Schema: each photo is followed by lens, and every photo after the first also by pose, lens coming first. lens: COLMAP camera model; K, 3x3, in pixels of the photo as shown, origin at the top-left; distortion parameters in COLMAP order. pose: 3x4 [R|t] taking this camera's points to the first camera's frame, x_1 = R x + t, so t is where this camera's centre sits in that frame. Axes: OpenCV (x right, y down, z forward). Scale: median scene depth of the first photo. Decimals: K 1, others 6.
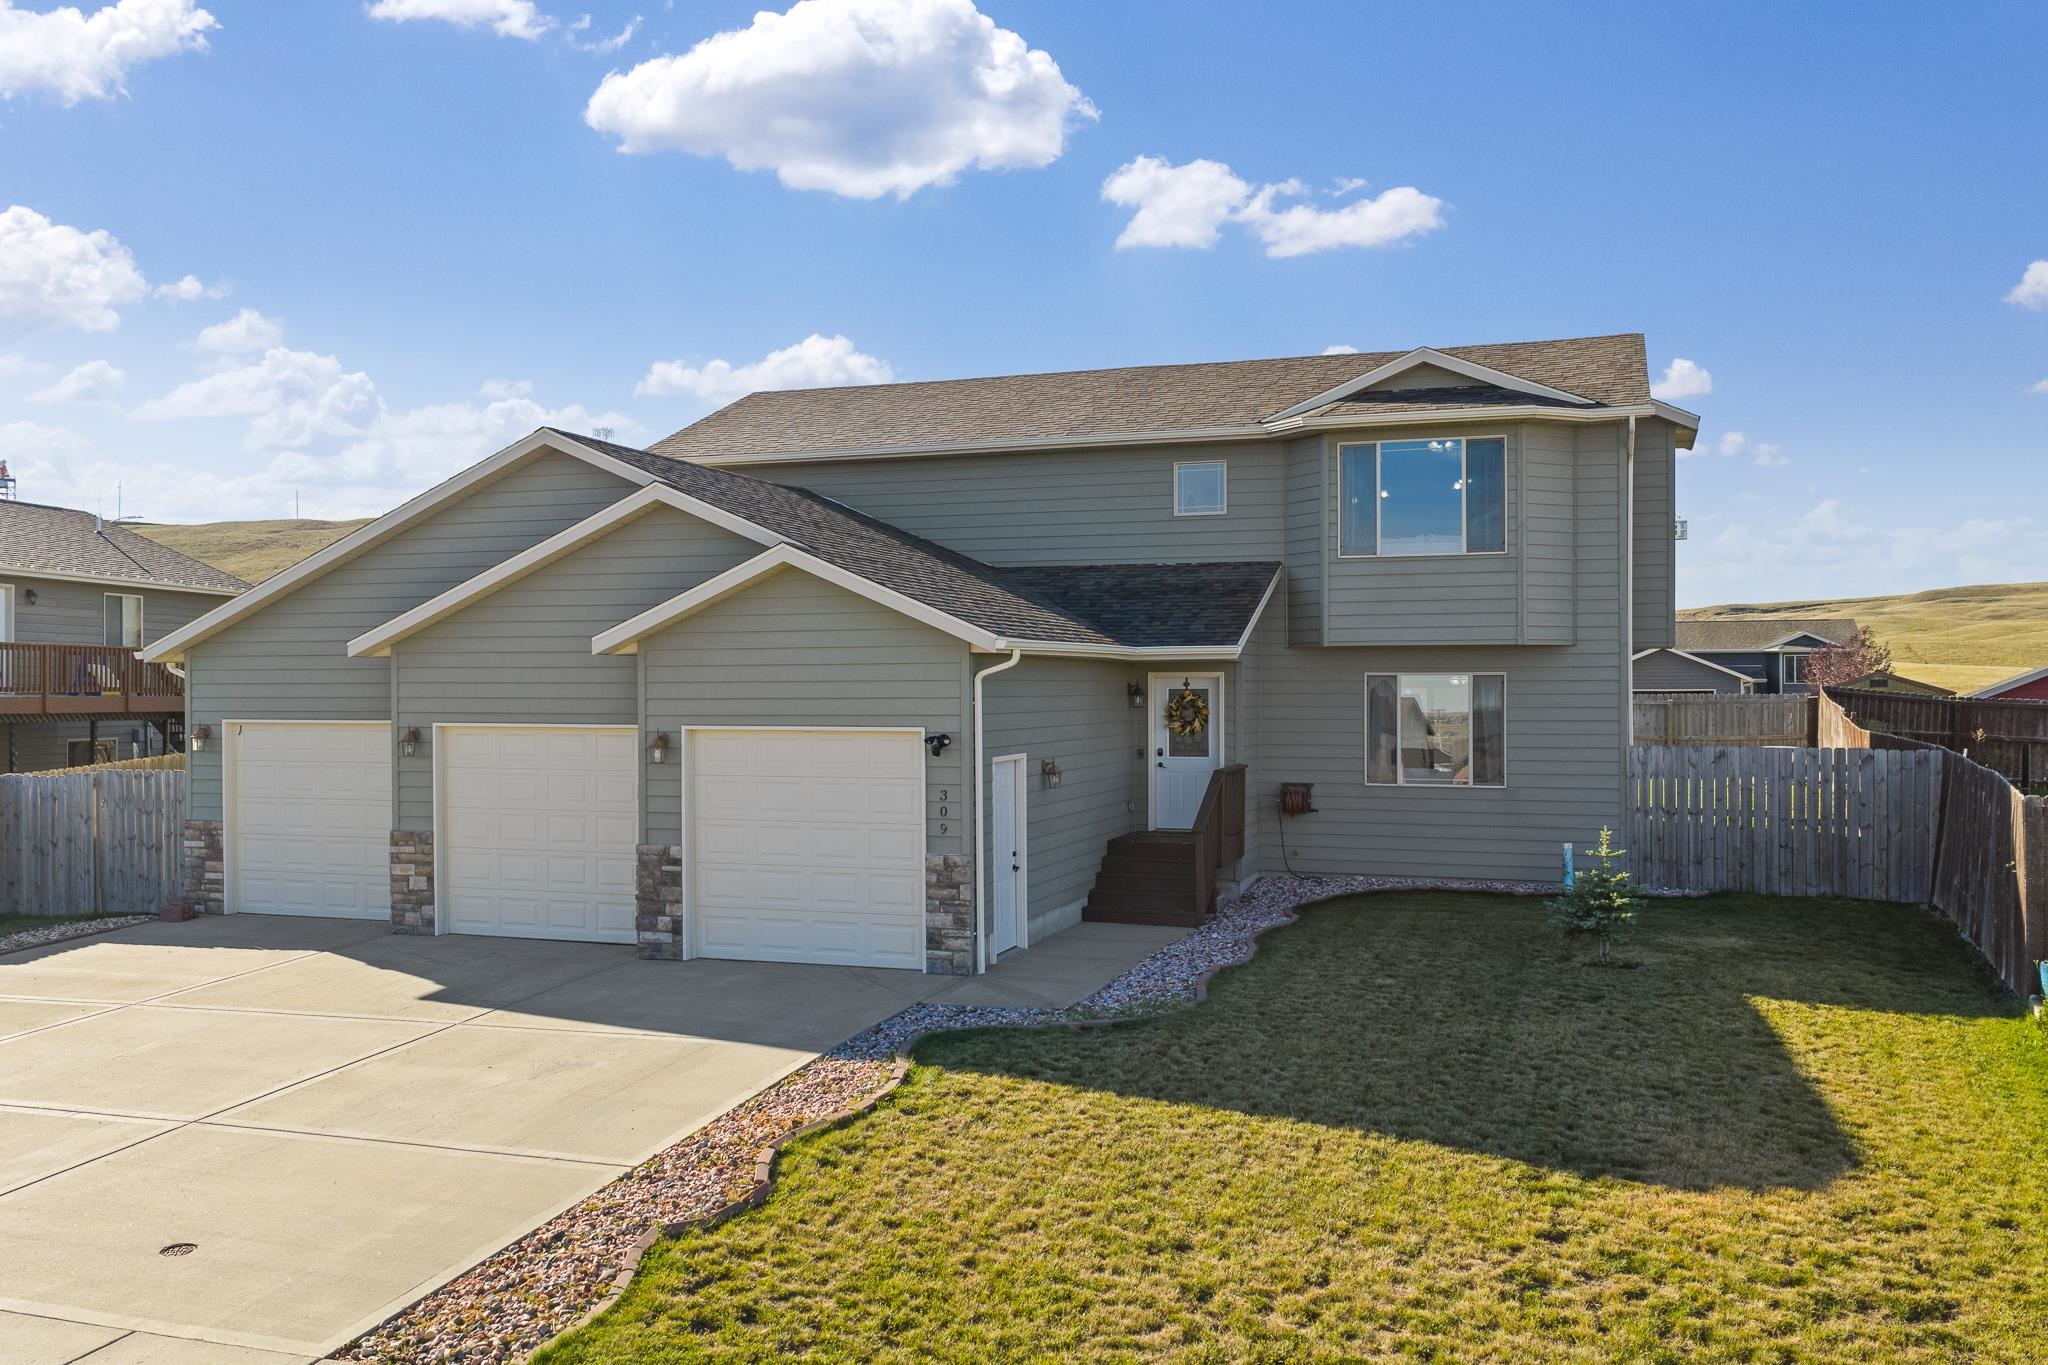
lens RADIAL K [[1692.9, 0, 1024.0], [0, 1692.9, 682.5], [0, 0, 1]] dist [0.007669, -0.001729]
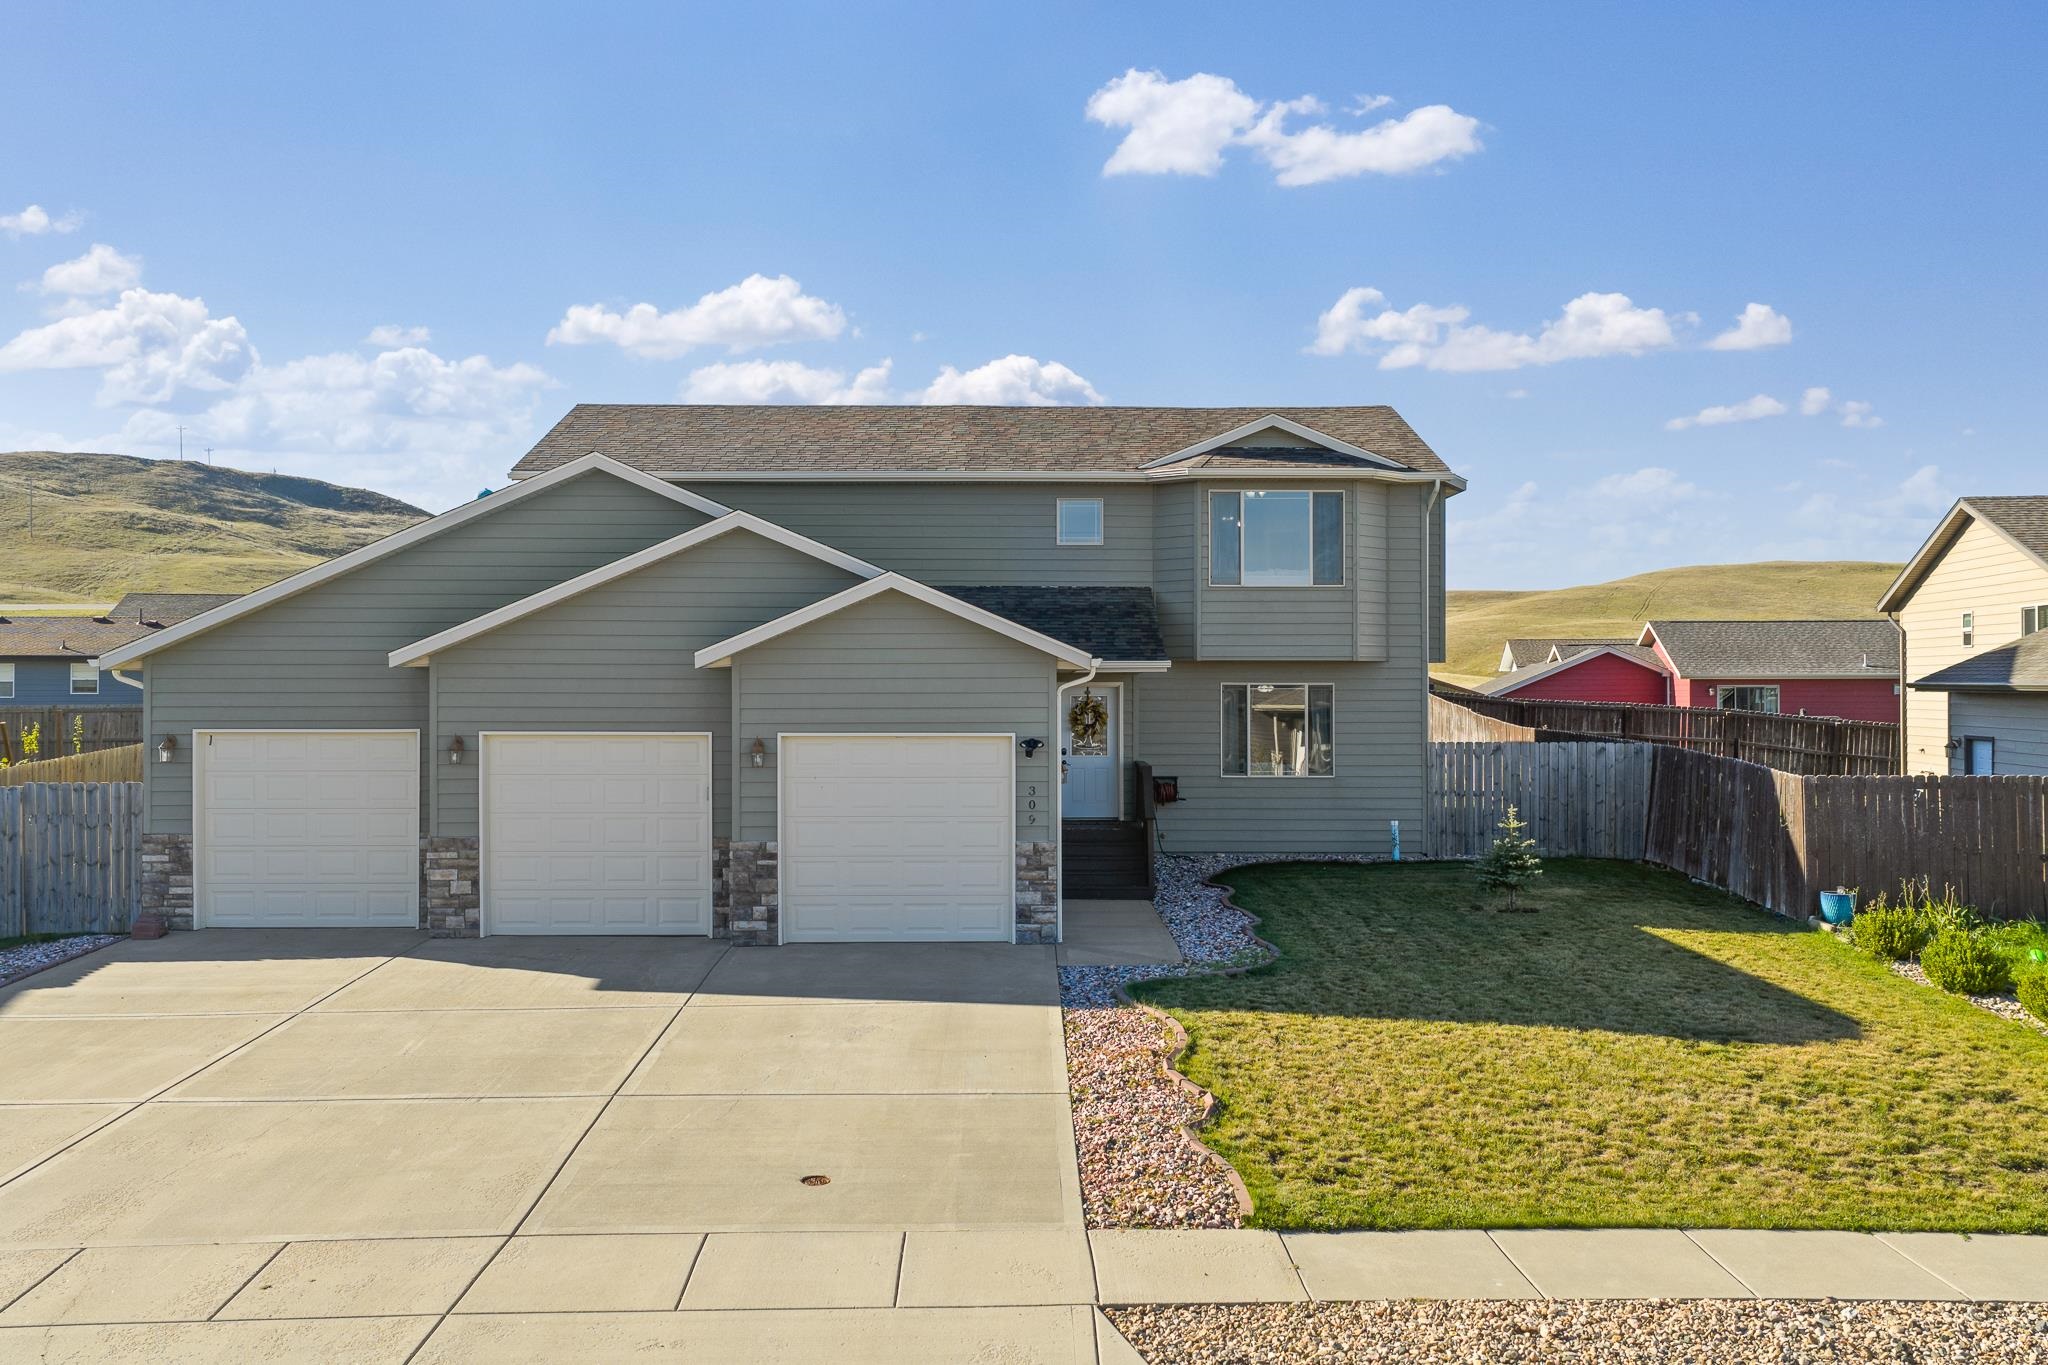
lens RADIAL K [[1692.9, 0, 1024.0], [0, 1692.9, 682.5], [0, 0, 1]] dist [0.007669, -0.001729]
pose [[0.940543, 0.002029, 0.339669, -0.358227], [-0.002673, 0.999995, 0.001430, -0.007864], [-0.339665, -0.002253, 0.940544, -0.077652]]
